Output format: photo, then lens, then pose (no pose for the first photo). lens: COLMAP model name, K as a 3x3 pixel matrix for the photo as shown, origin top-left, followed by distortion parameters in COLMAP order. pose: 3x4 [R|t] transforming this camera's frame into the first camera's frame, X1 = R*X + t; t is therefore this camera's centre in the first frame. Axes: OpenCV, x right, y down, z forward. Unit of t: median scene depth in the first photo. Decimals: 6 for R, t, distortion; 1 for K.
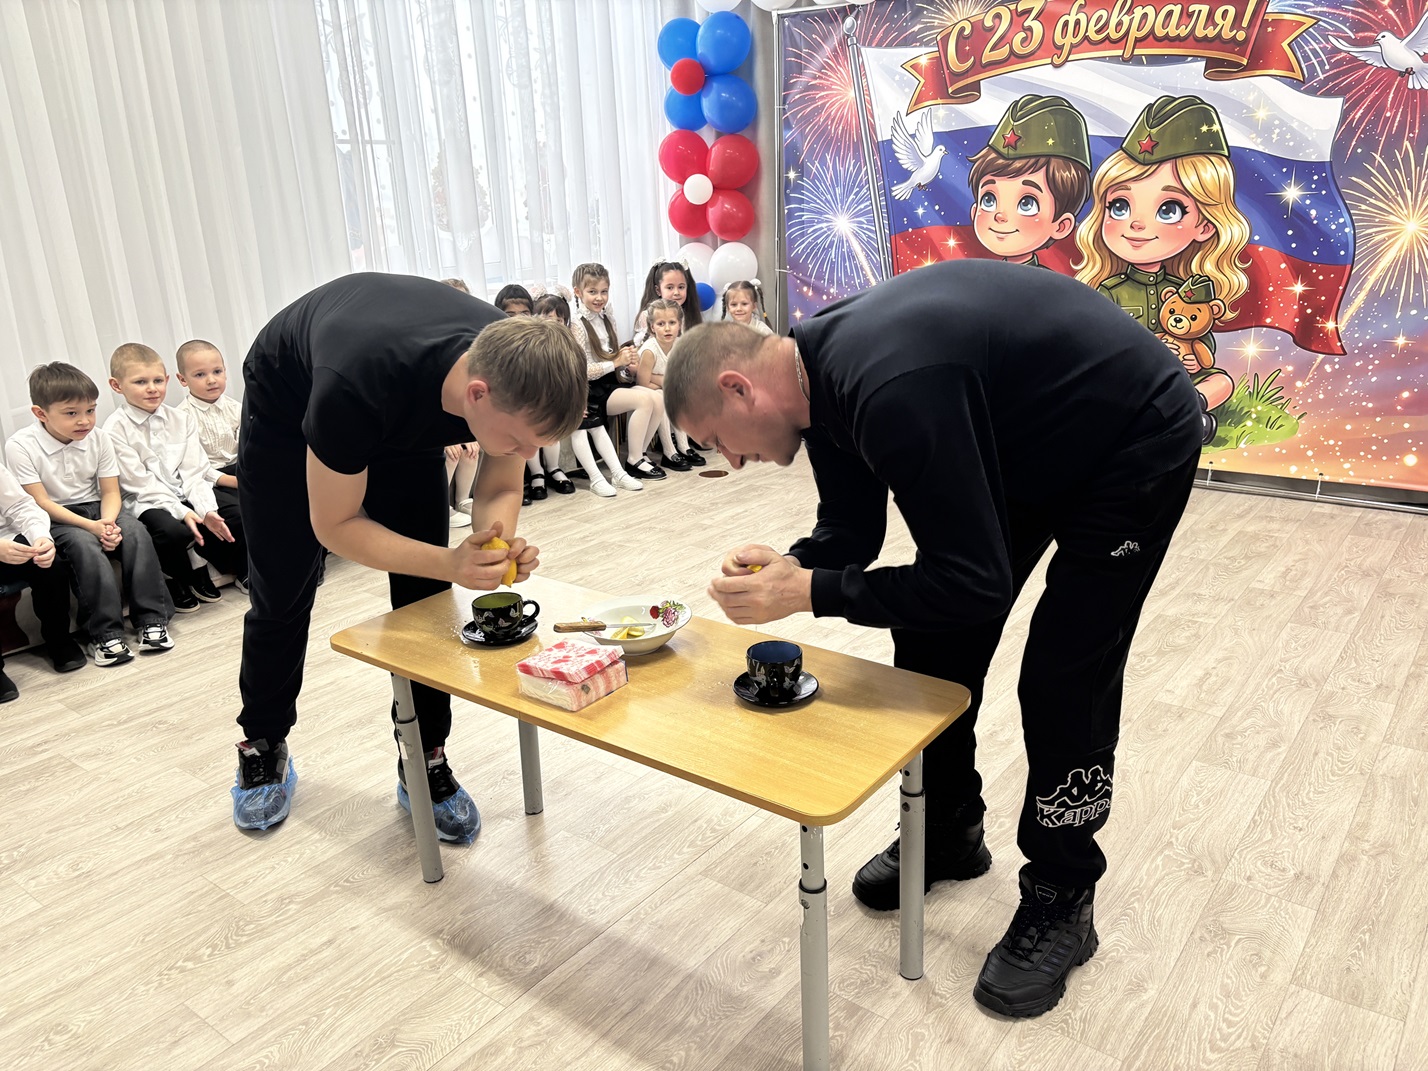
lens RADIAL K [[1077.5, 0, 718.3], [0, 1077.5, 540.0], [0, 0, 1]] dist [0.048572, -0.053167]
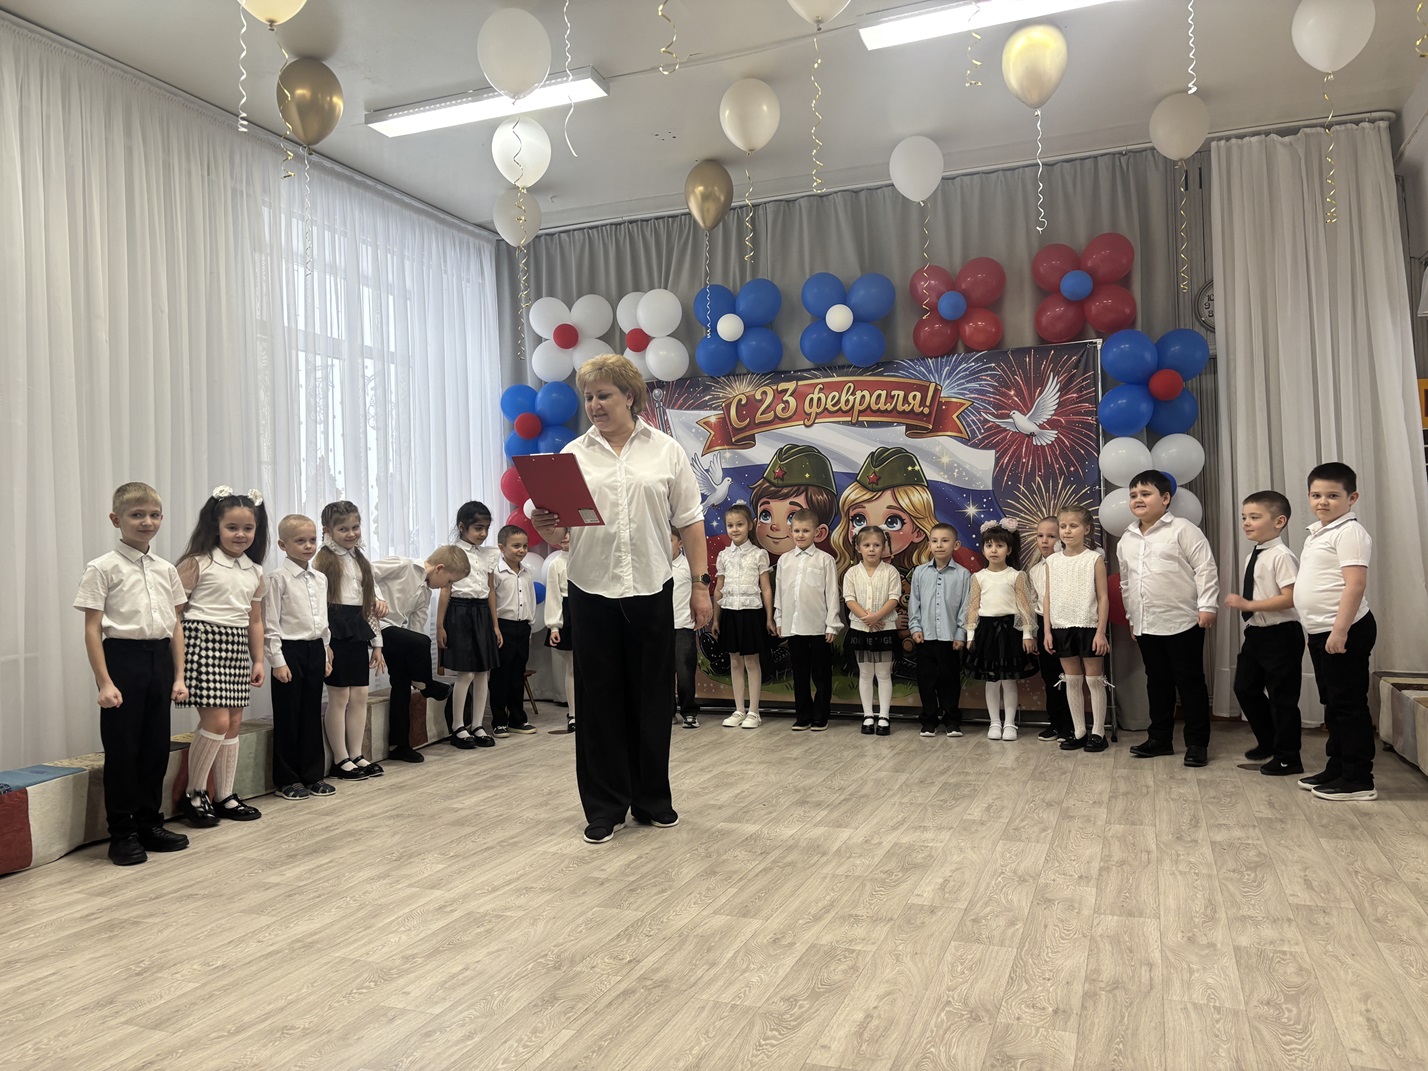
lens RADIAL K [[1077.5, 0, 718.5], [0, 1077.5, 530.1], [0, 0, 1]] dist [0.048572, -0.053167]
pose [[0.960257, 0.016314, 0.278642, -0.205829], [0.076344, 0.944872, -0.318416, 0.144128], [-0.268475, 0.327034, 0.906074, -0.221923]]
